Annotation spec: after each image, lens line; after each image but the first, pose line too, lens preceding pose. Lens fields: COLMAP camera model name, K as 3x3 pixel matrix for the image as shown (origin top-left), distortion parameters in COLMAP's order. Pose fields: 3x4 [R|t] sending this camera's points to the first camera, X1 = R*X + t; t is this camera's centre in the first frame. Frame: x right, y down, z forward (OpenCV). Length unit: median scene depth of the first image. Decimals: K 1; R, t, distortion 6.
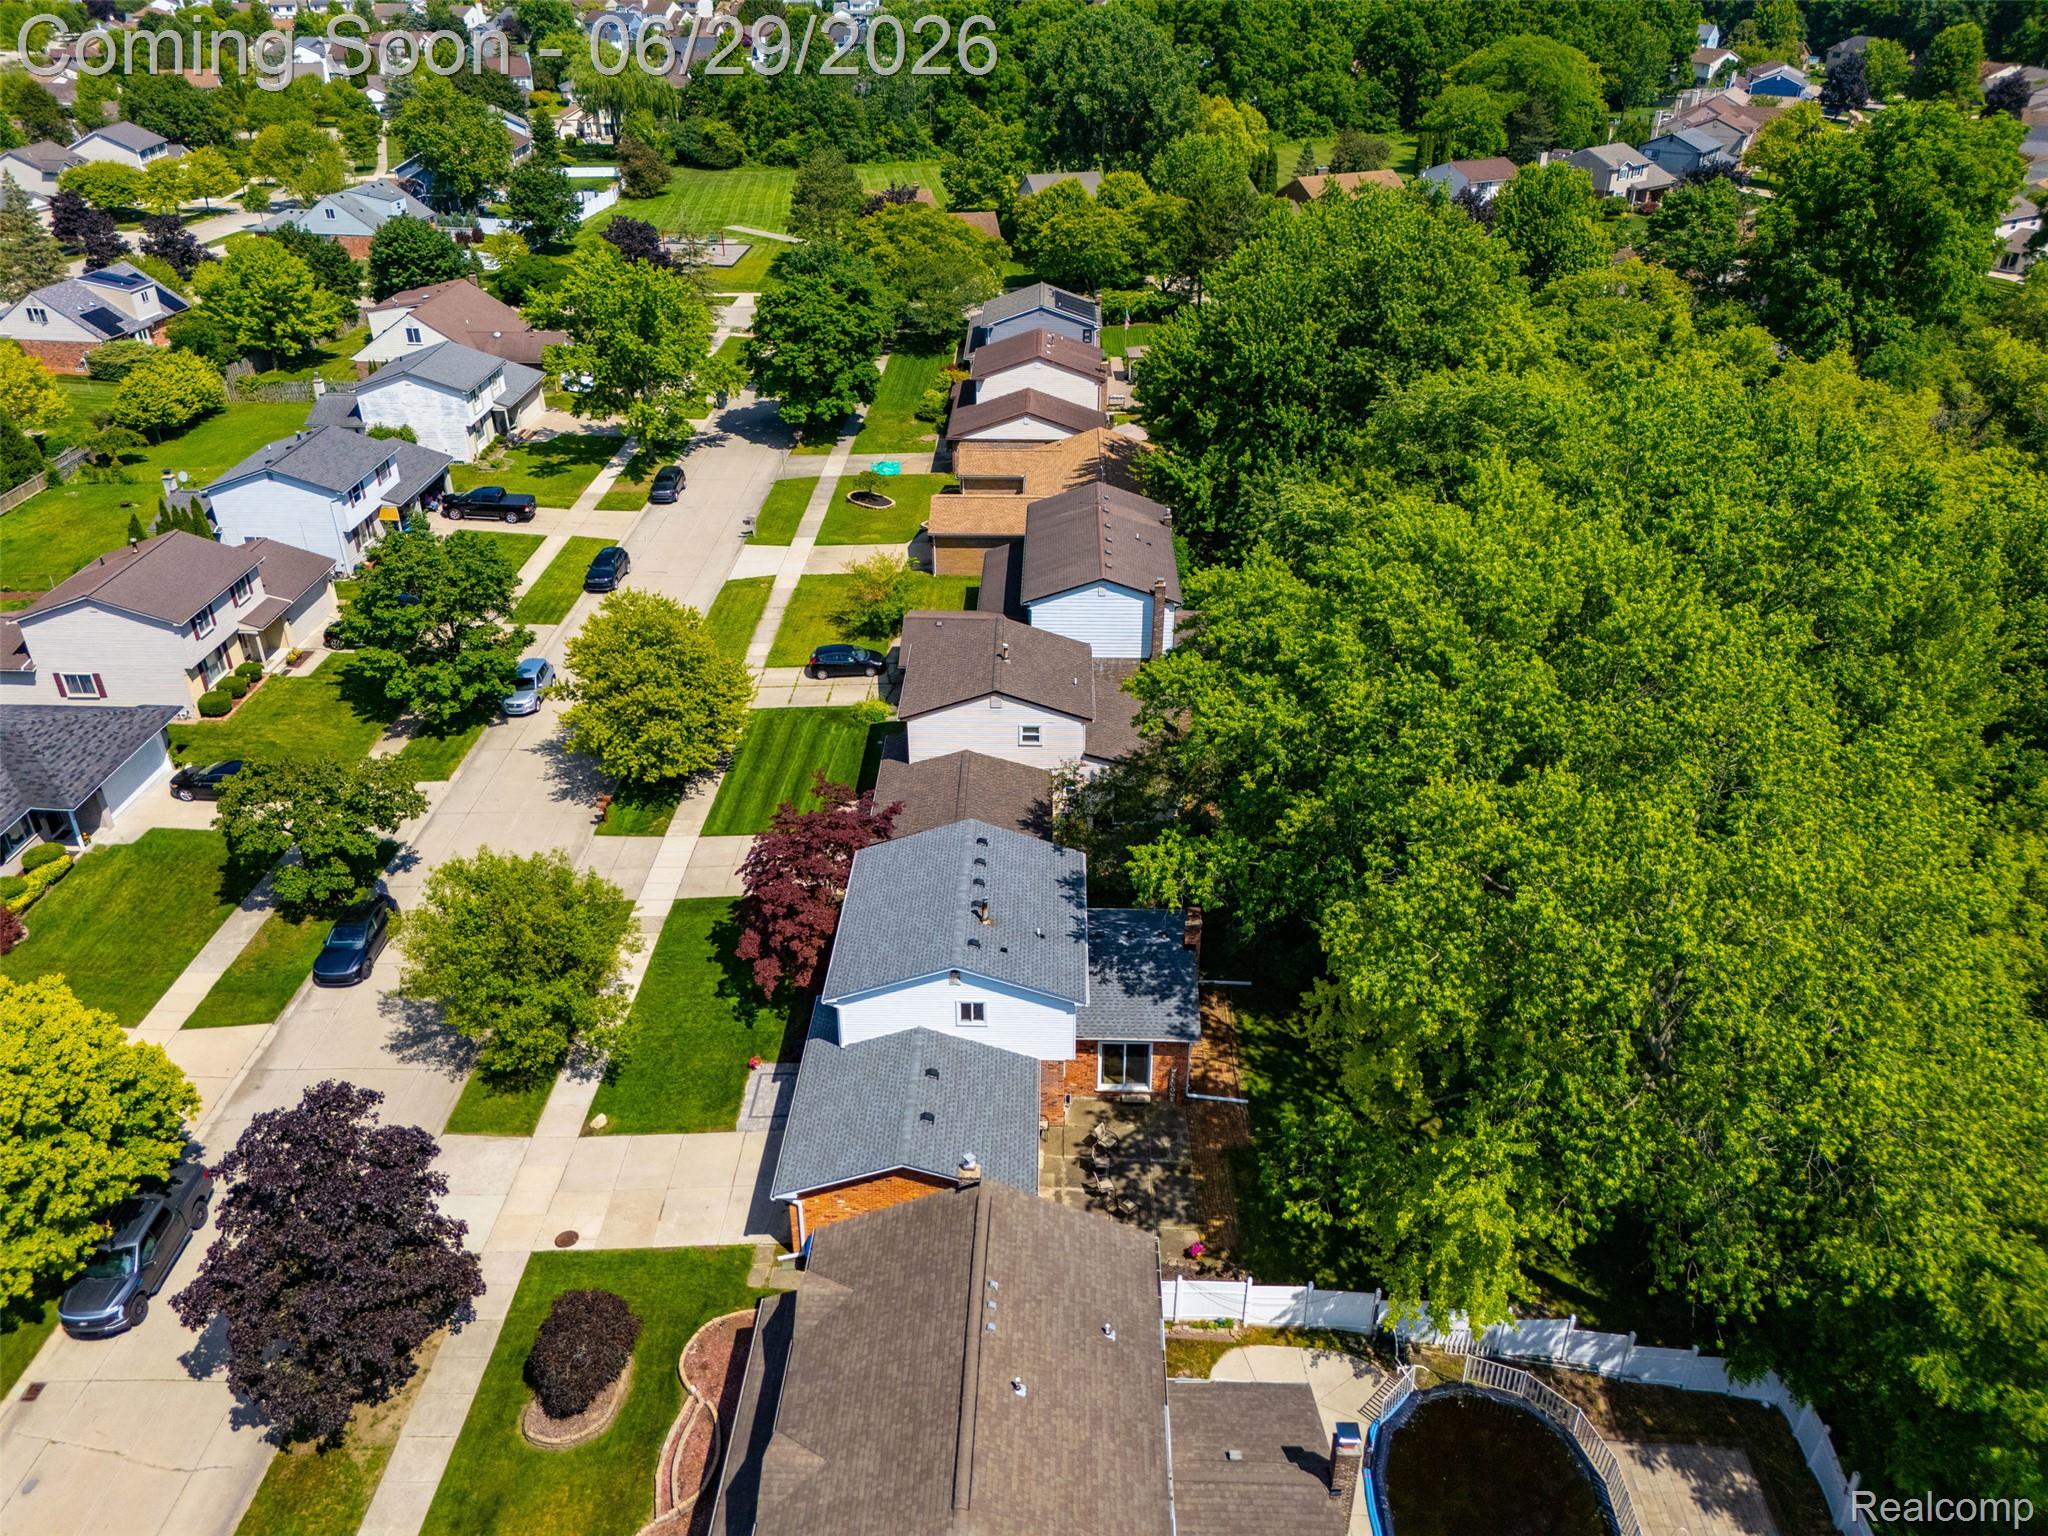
lens RADIAL K [[1513.2, 0, 1031.9], [0, 1513.2, 772.0], [0, 0, 1]] dist [0.058172, -0.050078]
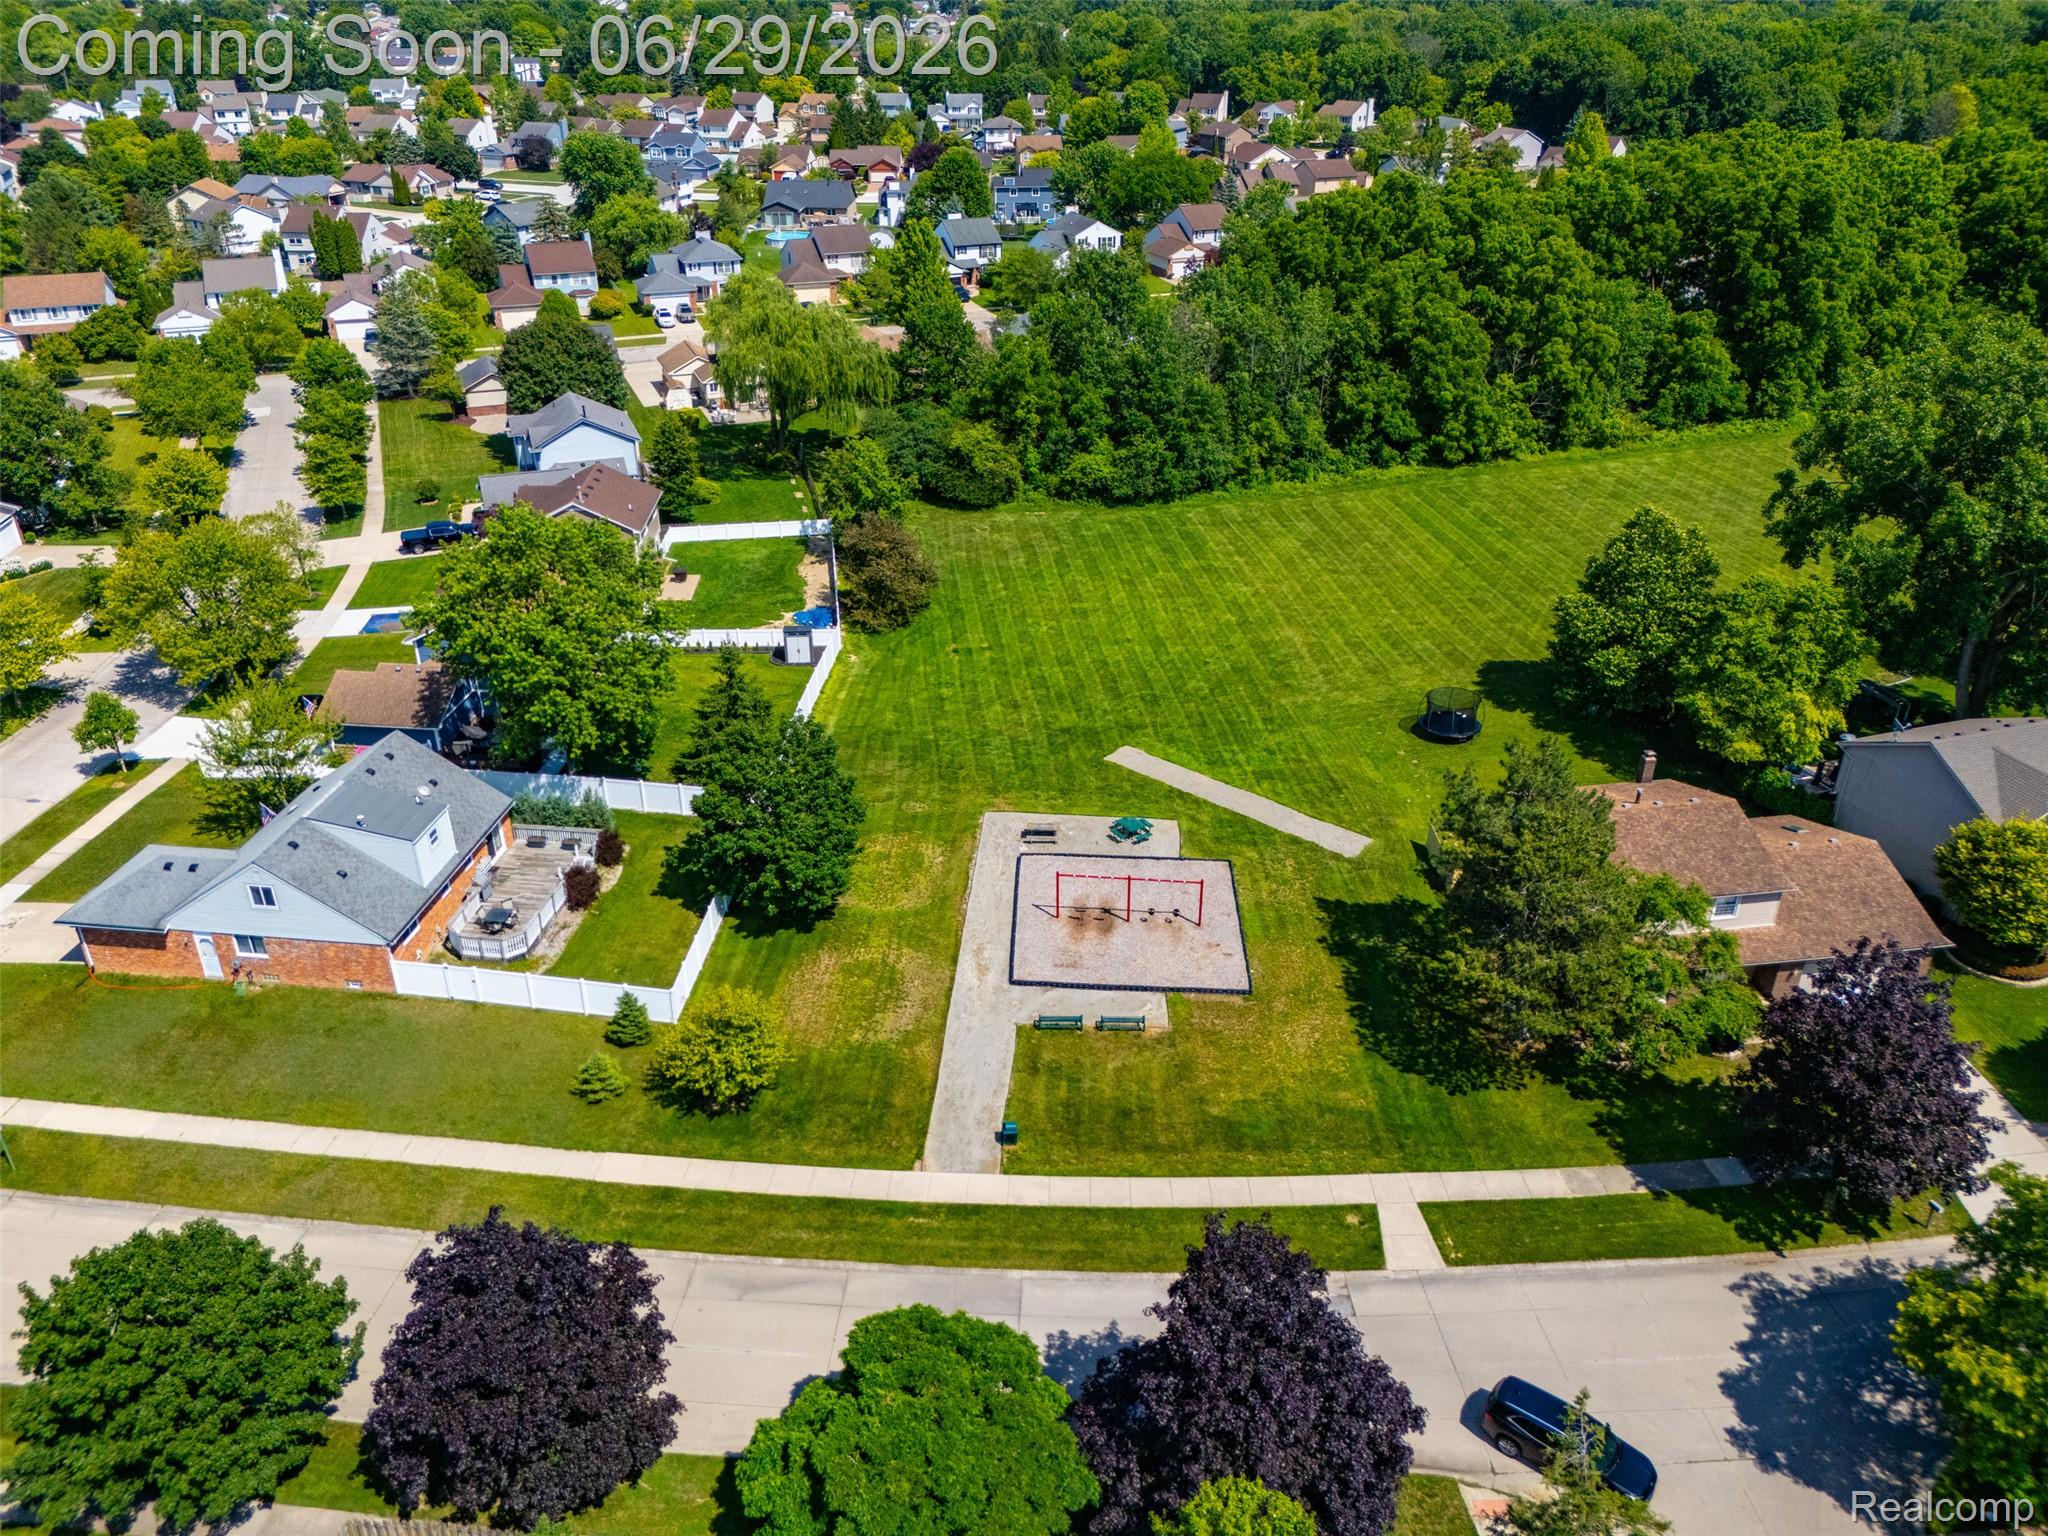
lens RADIAL K [[1513.2, 0, 1013.2], [0, 1513.2, 769.5], [0, 0, 1]] dist [0.058172, -0.050078]
pose [[0.999924, -0.003359, 0.011857, -0.538274], [0.003645, 0.999699, -0.024262, -0.775070], [-0.011772, 0.024303, 0.999635, 1.204990]]
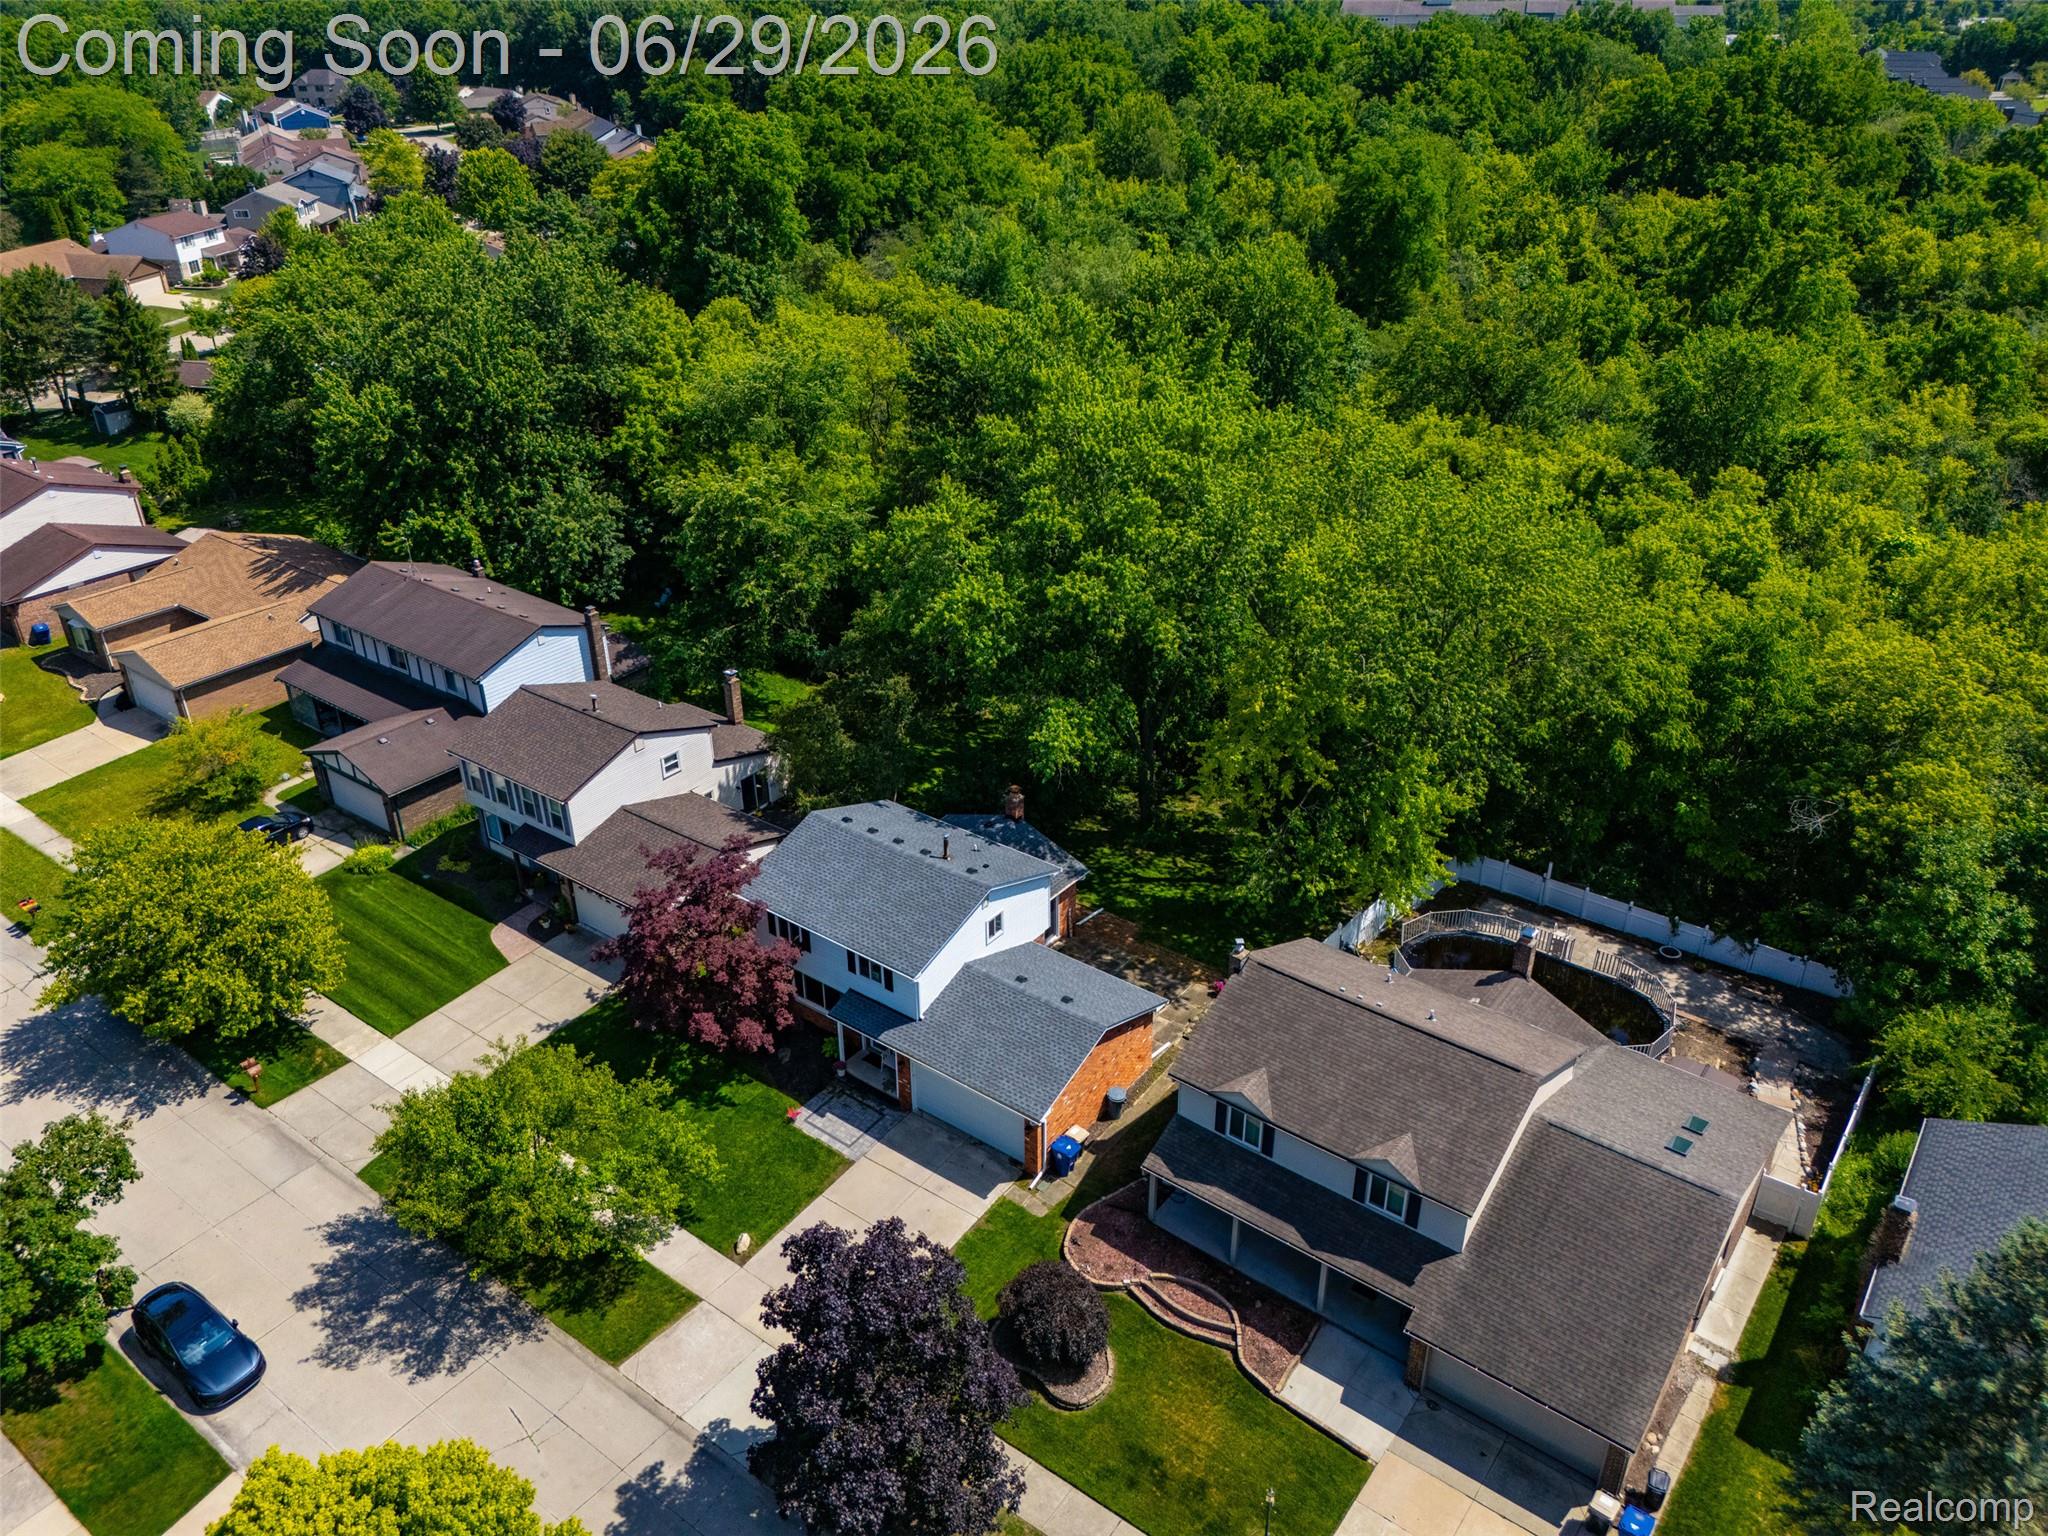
lens RADIAL K [[1513.2, 0, 1025.3], [0, 1513.2, 760.5], [0, 0, 1]] dist [0.058172, -0.050078]
pose [[0.585781, -0.391832, 0.709457, -0.454738], [0.410723, 0.898154, 0.156926, -0.069374], [-0.698690, 0.199466, 0.687056, 0.111456]]
